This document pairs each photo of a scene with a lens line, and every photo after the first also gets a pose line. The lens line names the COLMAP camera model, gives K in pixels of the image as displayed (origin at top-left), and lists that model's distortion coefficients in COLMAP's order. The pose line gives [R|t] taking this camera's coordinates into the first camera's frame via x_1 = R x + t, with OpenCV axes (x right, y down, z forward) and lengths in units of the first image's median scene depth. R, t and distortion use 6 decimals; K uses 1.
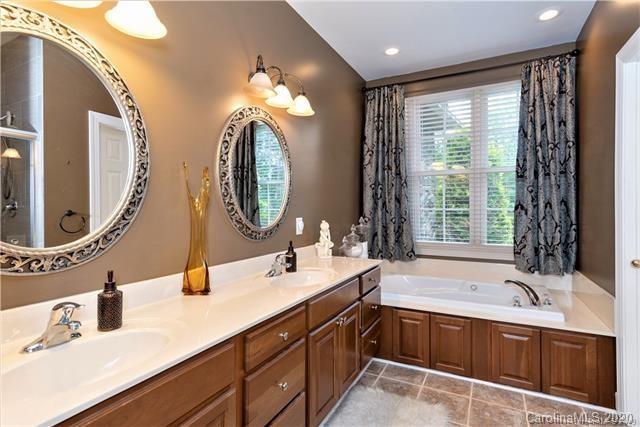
lens RADIAL K [[317.5, 0, 322.3], [0, 317.5, 210.2], [0, 0, 1]] dist [0.017865, -0.000968]
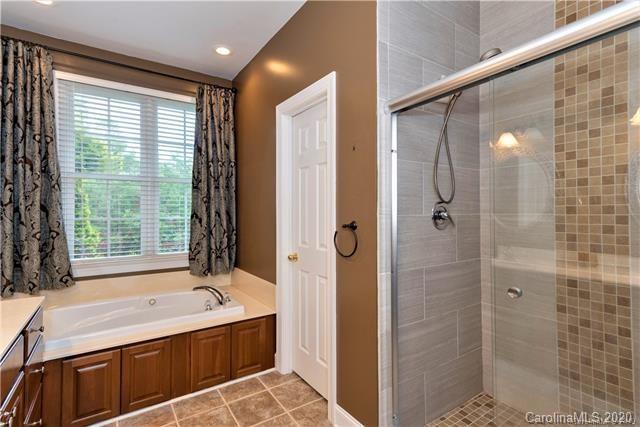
lens RADIAL K [[317.5, 0, 319.5], [0, 317.5, 212.0], [0, 0, 1]] dist [0.017865, -0.000968]
pose [[0.495042, -0.000401, 0.868869, -0.106932], [0.004648, 0.999987, -0.002186, -0.019631], [-0.868857, 0.005121, 0.495037, 0.114259]]
